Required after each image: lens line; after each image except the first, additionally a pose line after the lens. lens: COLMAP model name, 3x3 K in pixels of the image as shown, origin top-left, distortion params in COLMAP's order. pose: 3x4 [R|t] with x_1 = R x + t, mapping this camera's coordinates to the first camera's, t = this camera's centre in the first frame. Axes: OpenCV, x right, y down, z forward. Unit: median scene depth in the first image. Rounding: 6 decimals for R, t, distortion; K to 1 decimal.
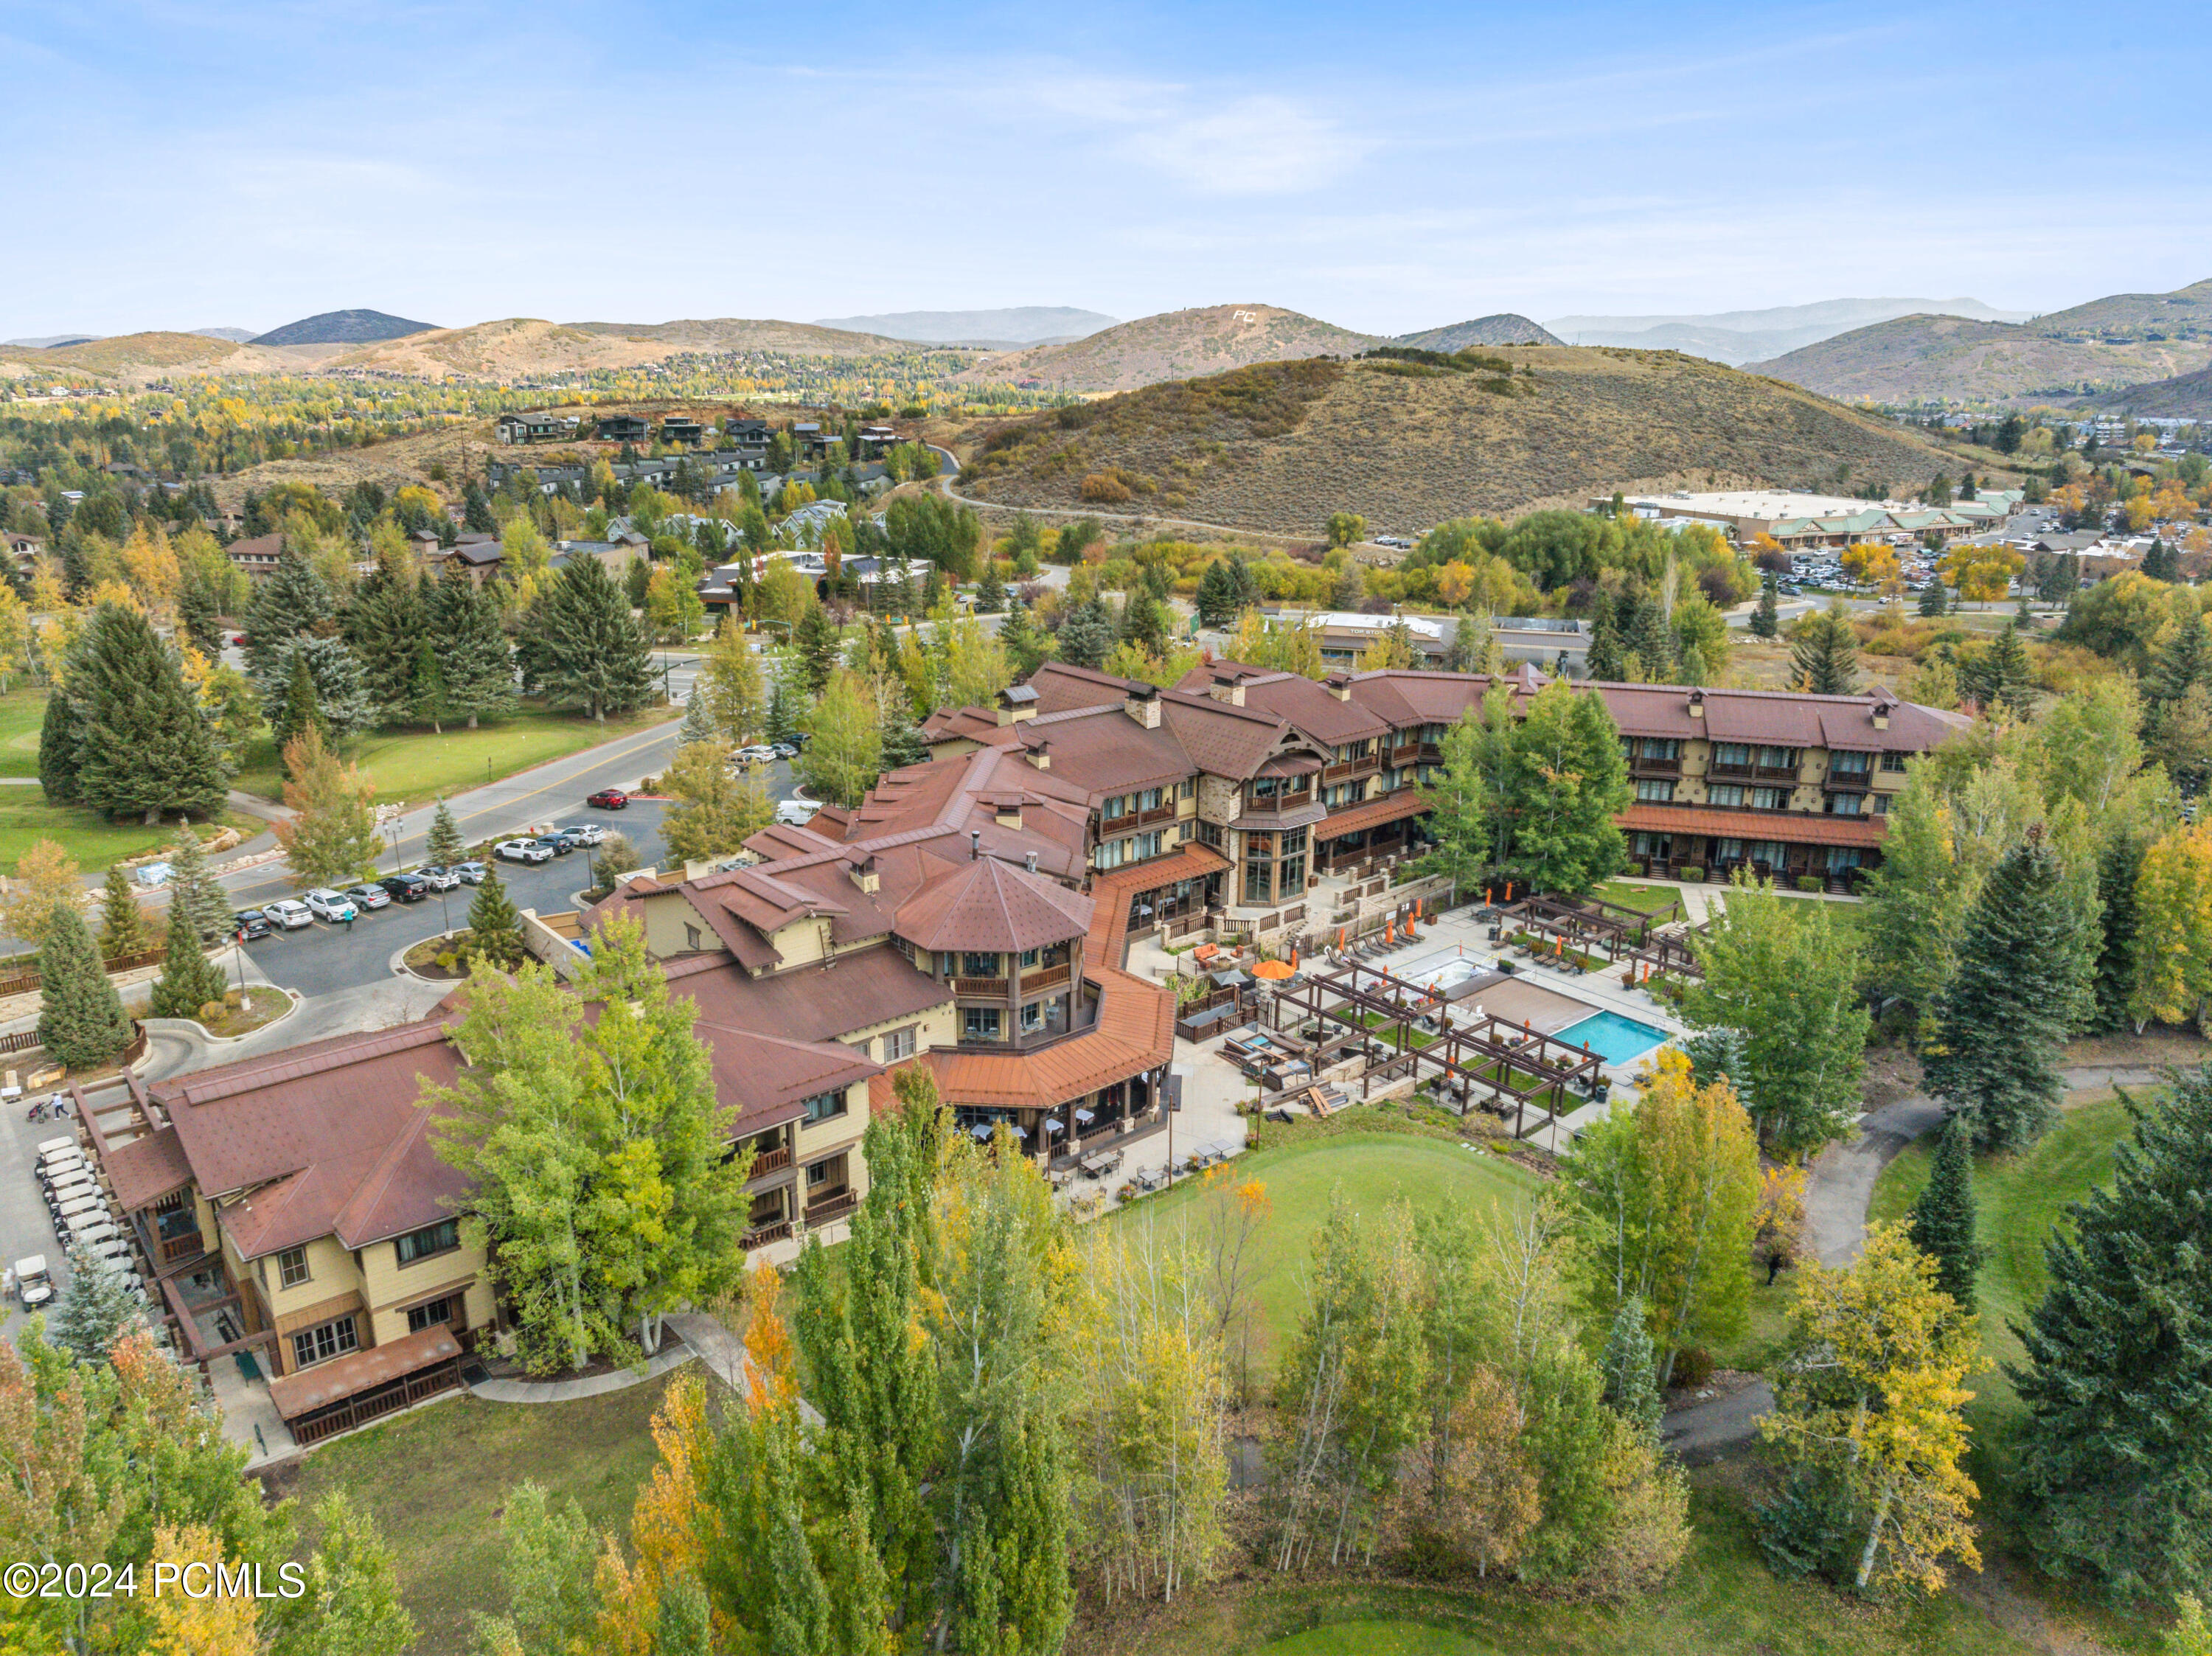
lens RADIAL K [[1538.8, 0, 1106.0], [0, 1538.8, 828.0], [0, 0, 1]] dist [0.003729, -0.054964]
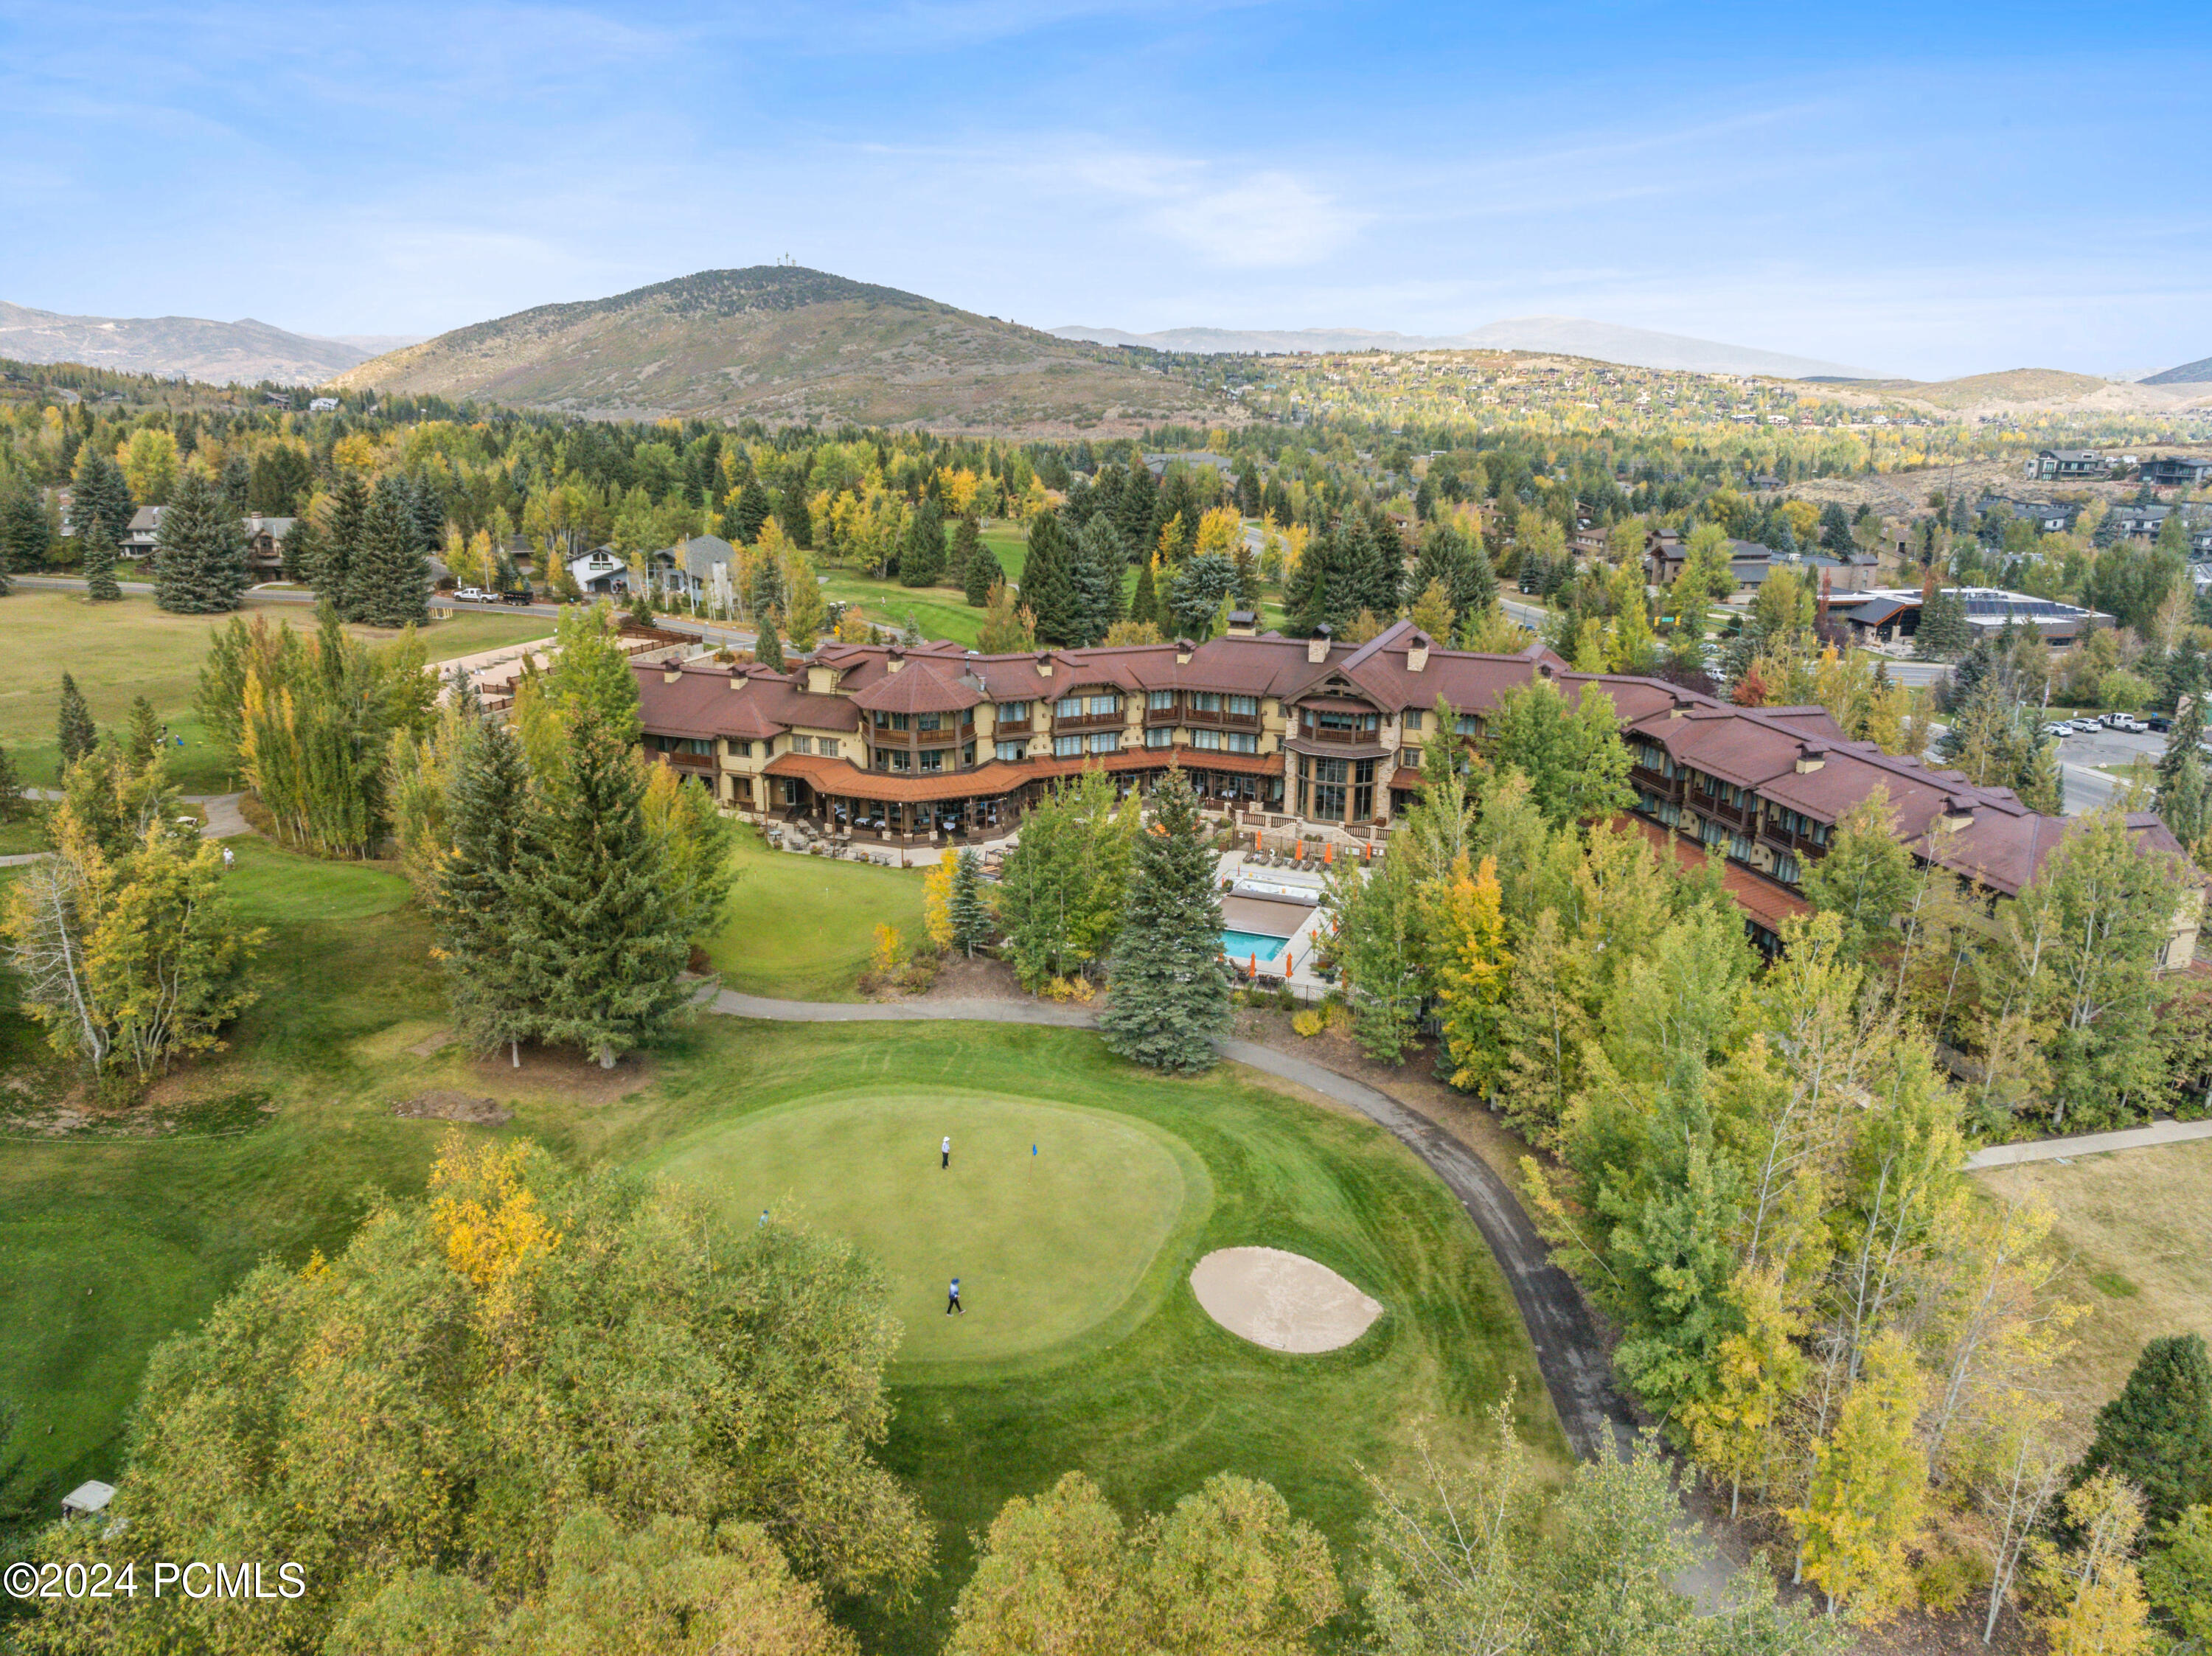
lens RADIAL K [[1547.6, 0, 1118.4], [0, 1547.6, 816.6], [0, 0, 1]] dist [-0.033544, -0.005851]
pose [[0.460623, 0.241886, -0.854001, 1.060600], [-0.266931, 0.955361, 0.126620, -0.064114], [0.846507, 0.169635, 0.504628, 0.284894]]
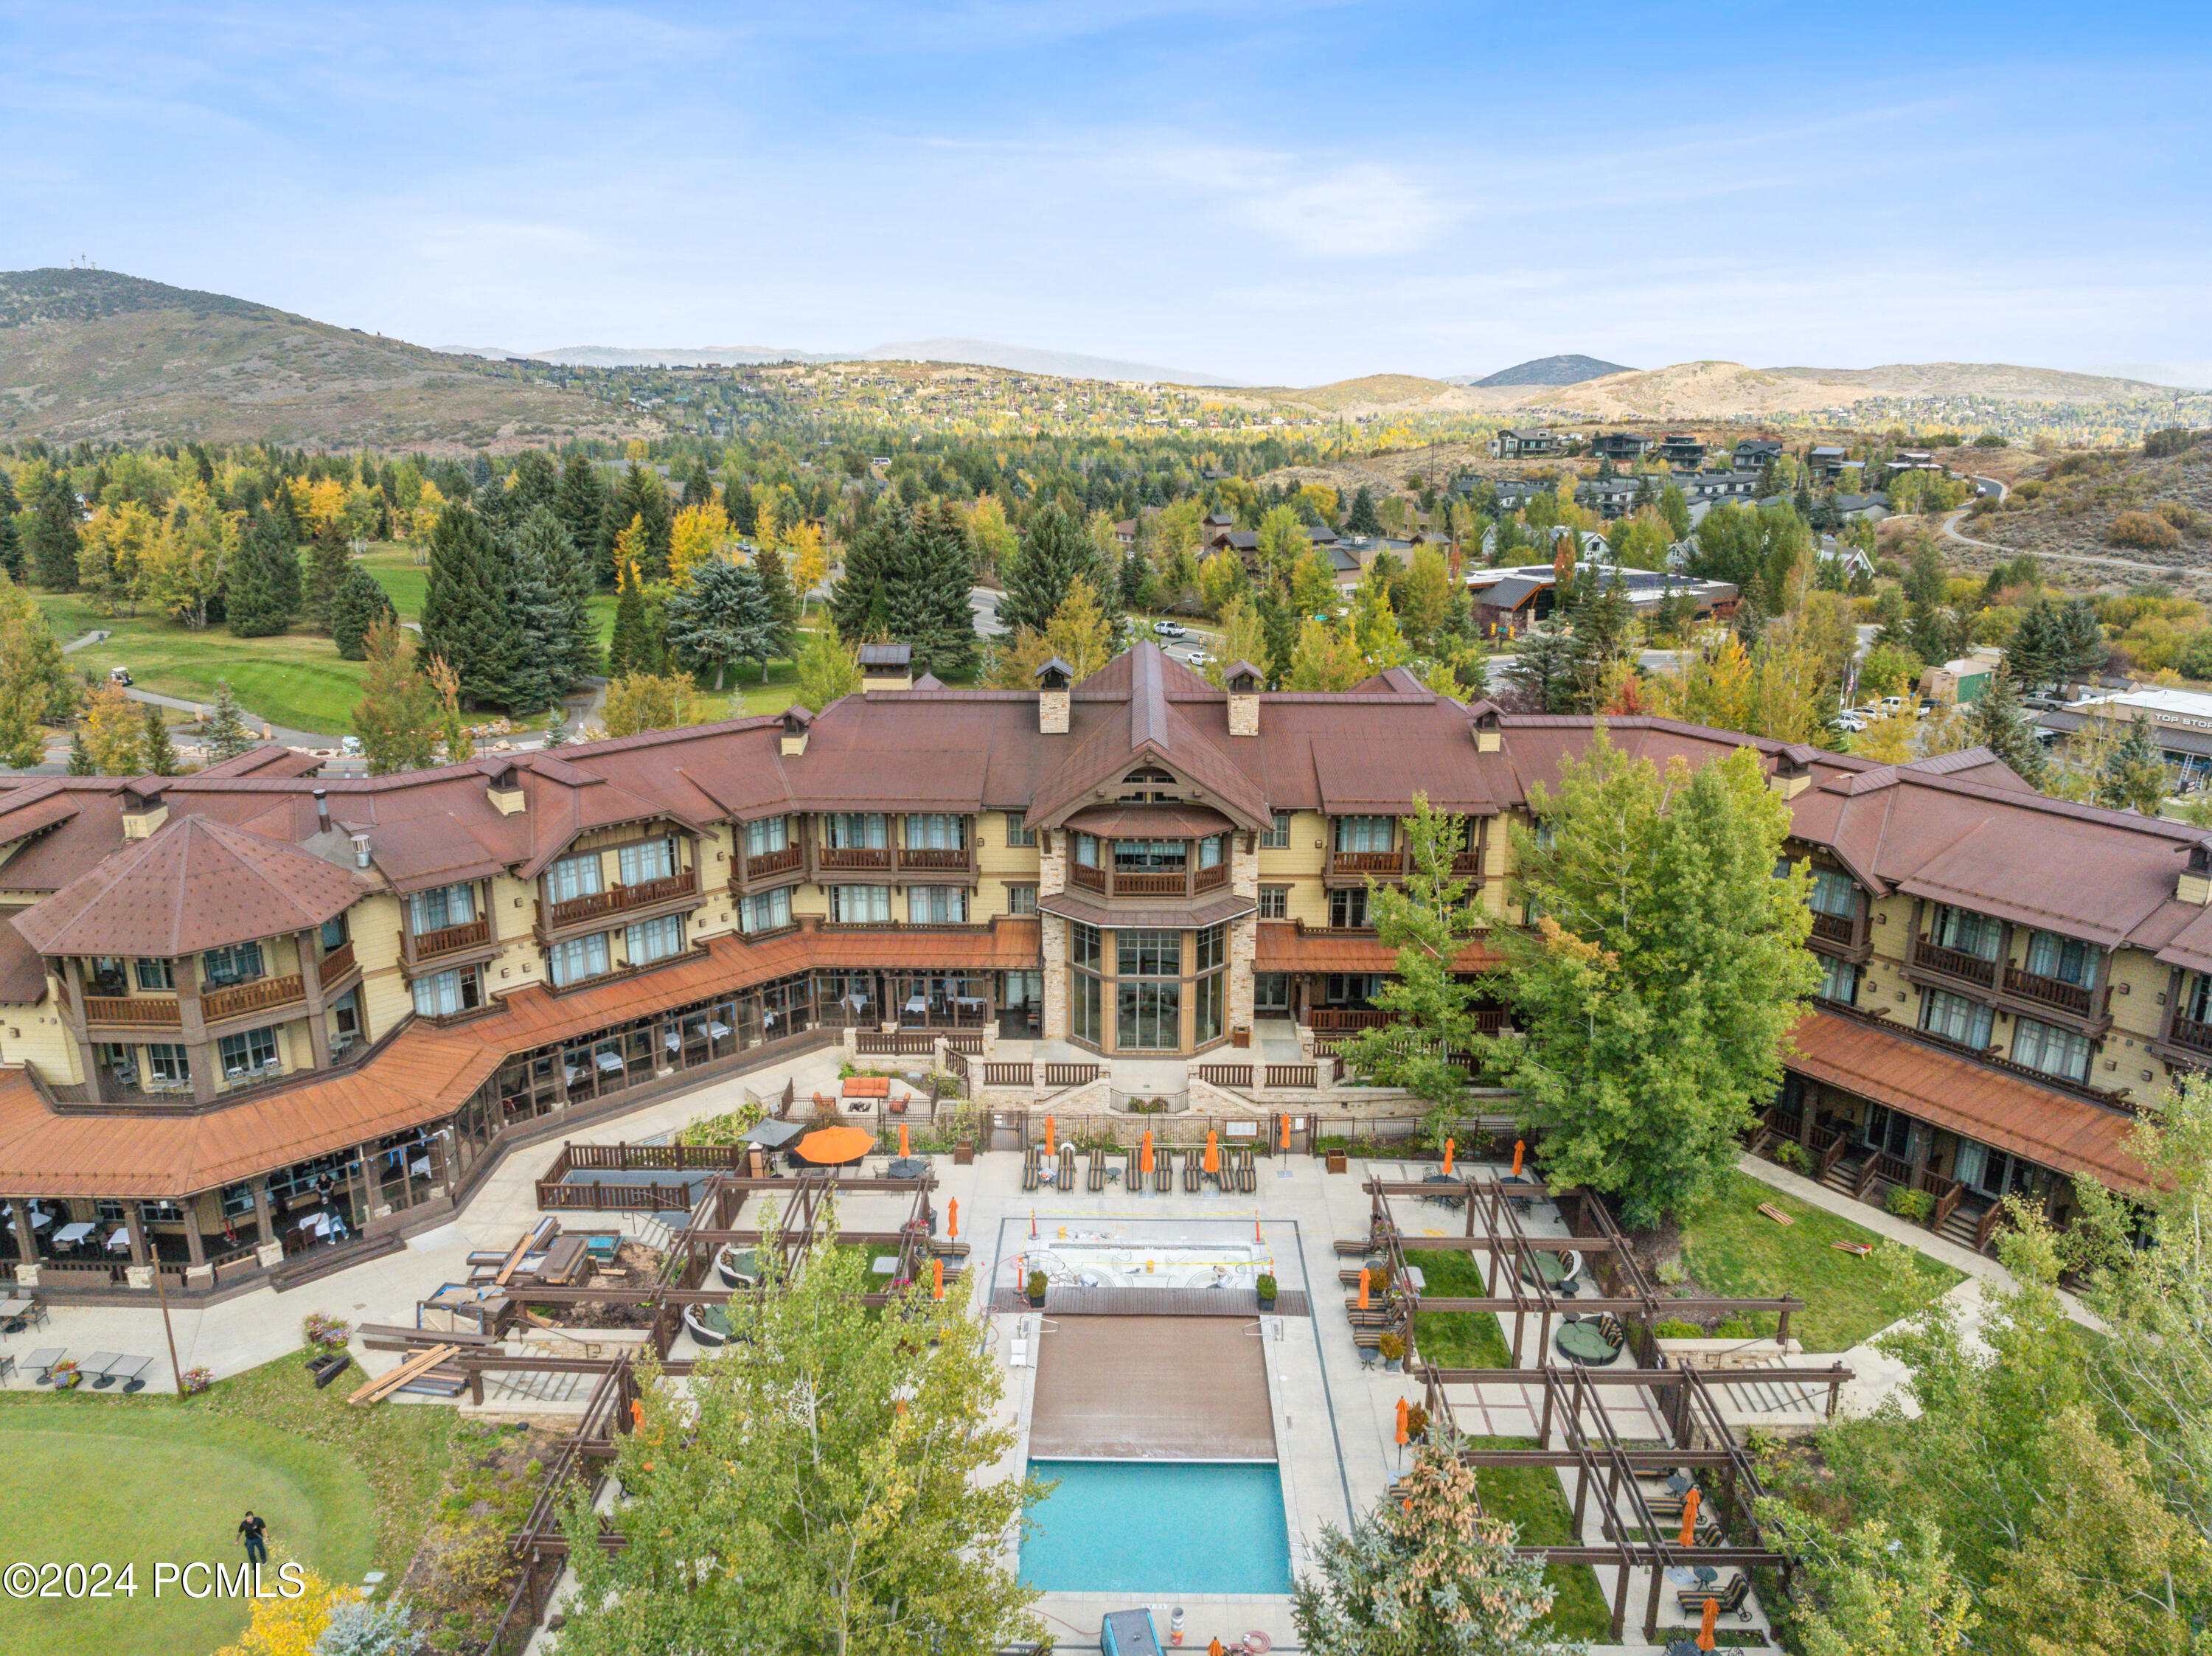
lens RADIAL K [[1547.6, 0, 1118.4], [0, 1547.6, 816.6], [0, 0, 1]] dist [-0.033544, -0.005851]
pose [[0.748612, 0.169230, -0.641047, 0.479544], [-0.192501, 0.980704, 0.034093, -0.060388], [0.634447, 0.097880, 0.766744, 0.549041]]
